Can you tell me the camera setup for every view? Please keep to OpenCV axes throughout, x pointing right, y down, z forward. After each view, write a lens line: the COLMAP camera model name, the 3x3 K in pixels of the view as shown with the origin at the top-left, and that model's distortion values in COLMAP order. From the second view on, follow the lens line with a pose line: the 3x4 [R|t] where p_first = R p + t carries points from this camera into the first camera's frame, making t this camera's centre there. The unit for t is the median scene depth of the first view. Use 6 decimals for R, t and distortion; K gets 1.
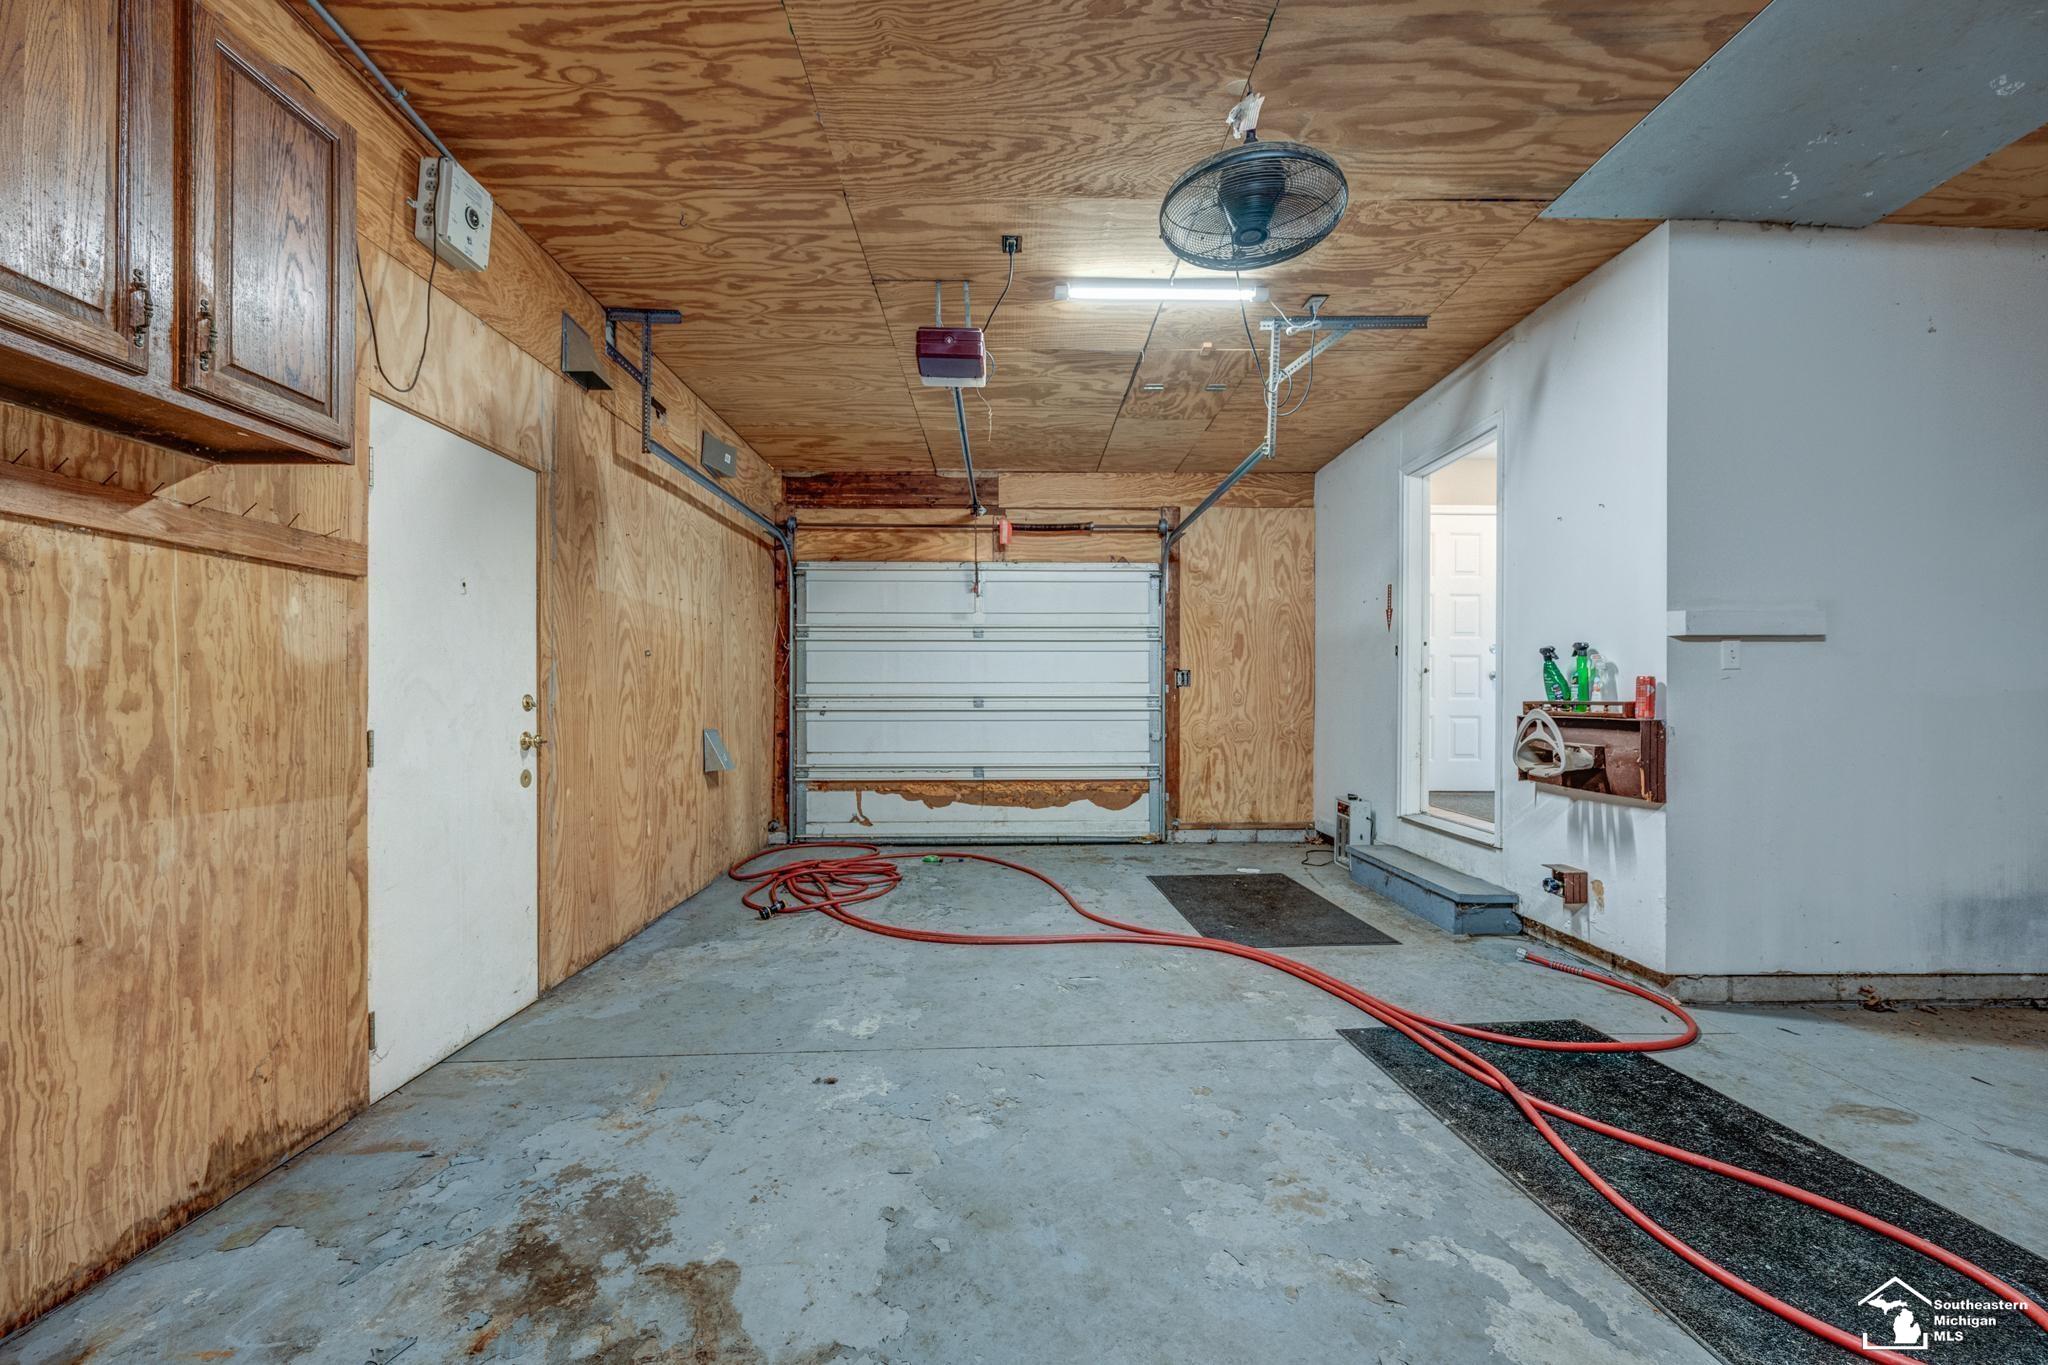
lens RADIAL K [[842.0, 0, 1022.9], [0, 842.0, 688.4], [0, 0, 1]] dist [-0.001388, -0.000151]
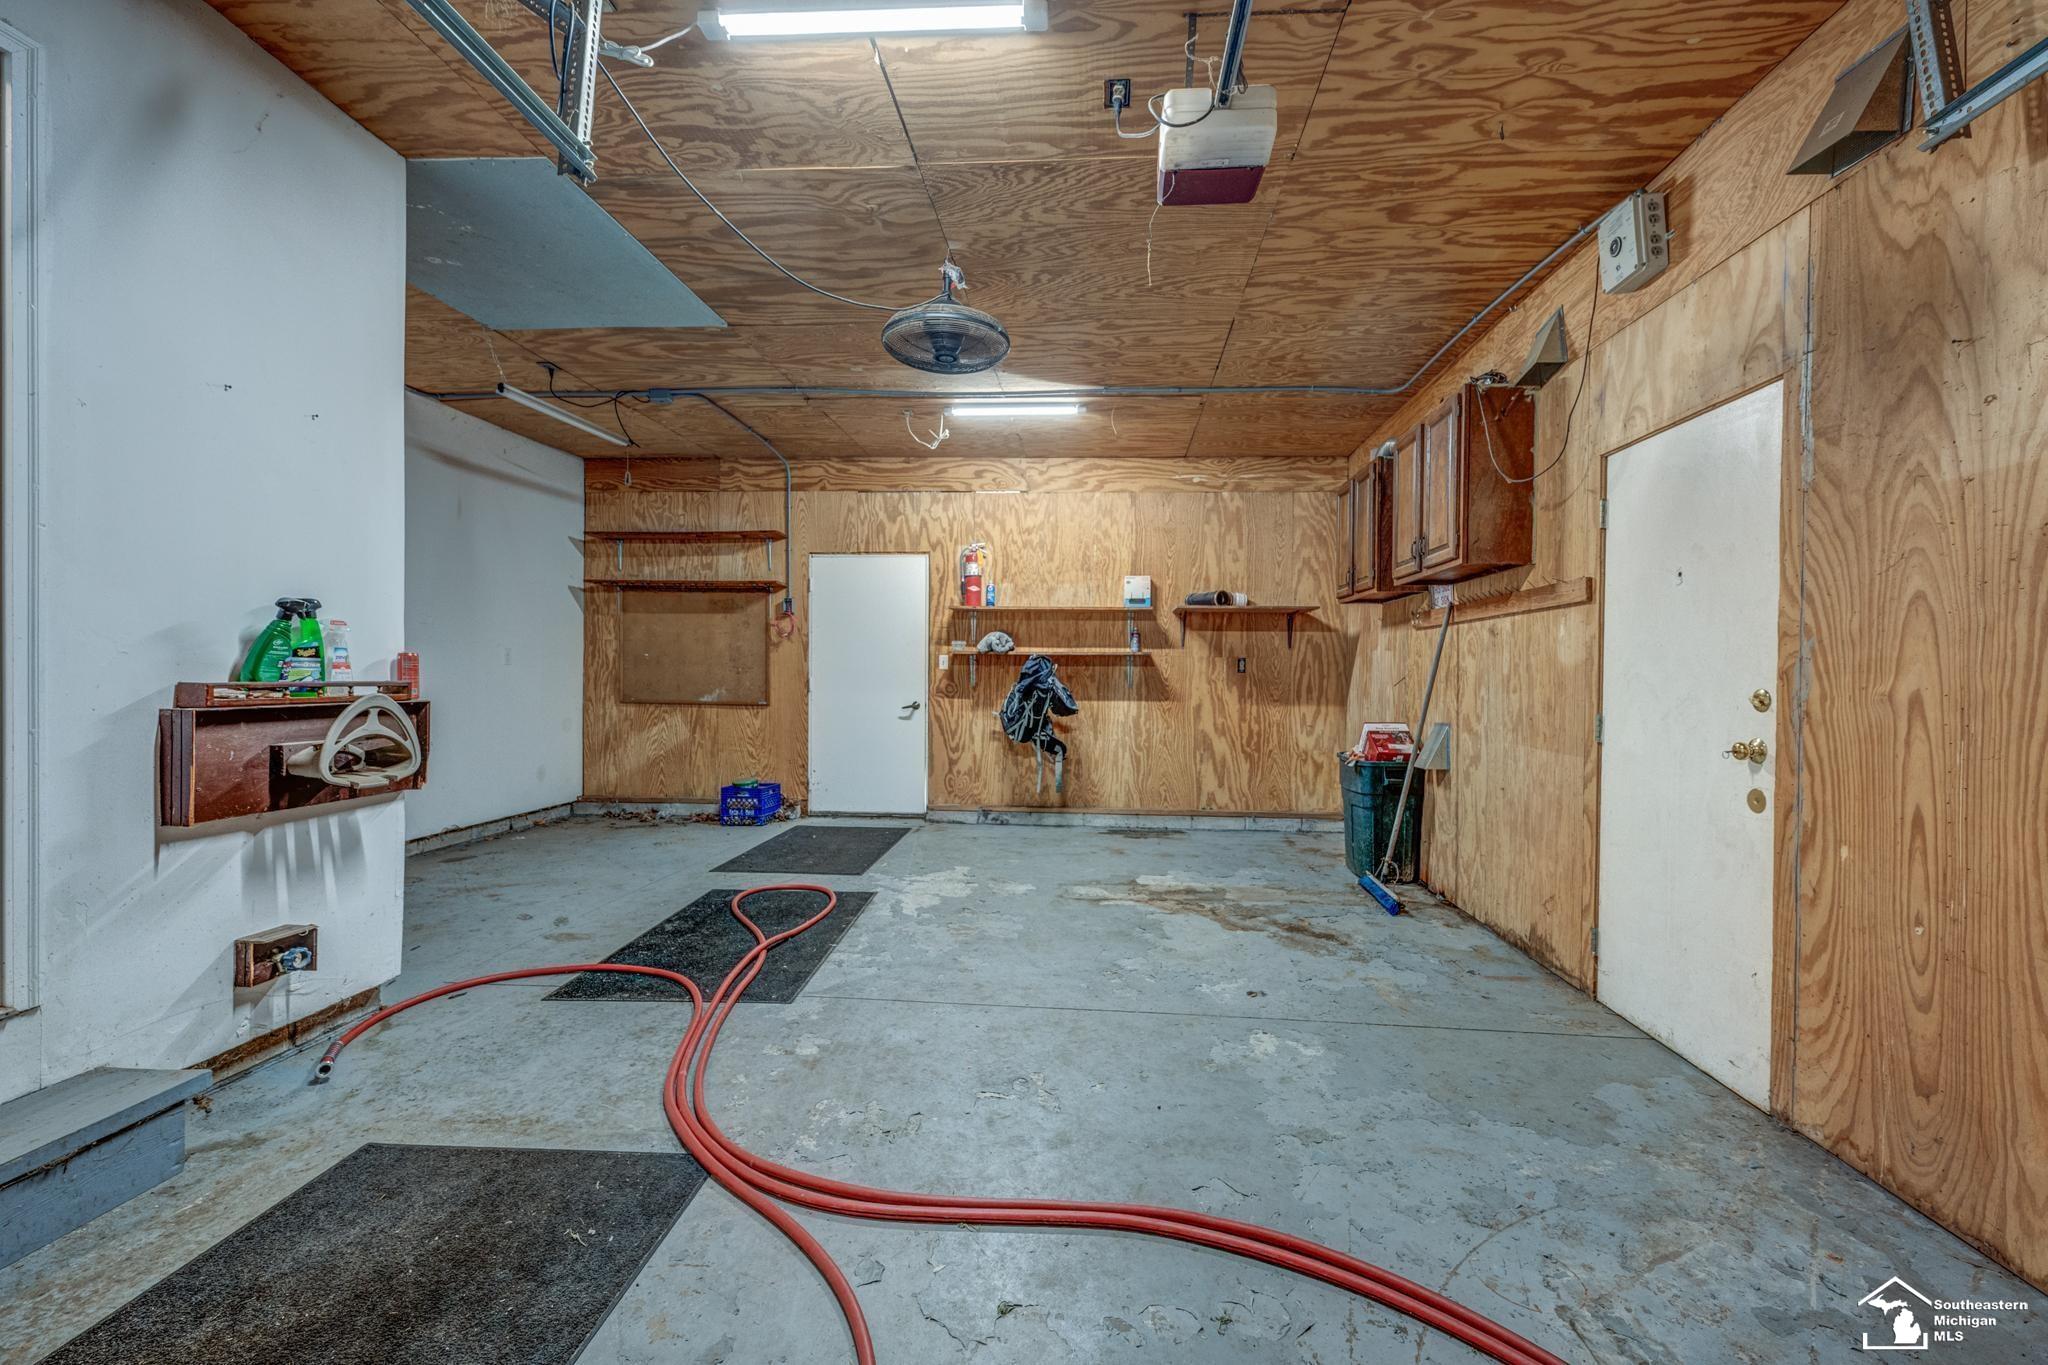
lens RADIAL K [[842.0, 0, 1034.0], [0, 842.0, 683.1], [0, 0, 1]] dist [-0.001388, -0.000151]
pose [[-0.994776, -0.011849, 0.101393, -0.026564], [-0.012083, 0.999926, -0.001687, 0.013129], [-0.101366, -0.002903, -0.994845, 2.190850]]
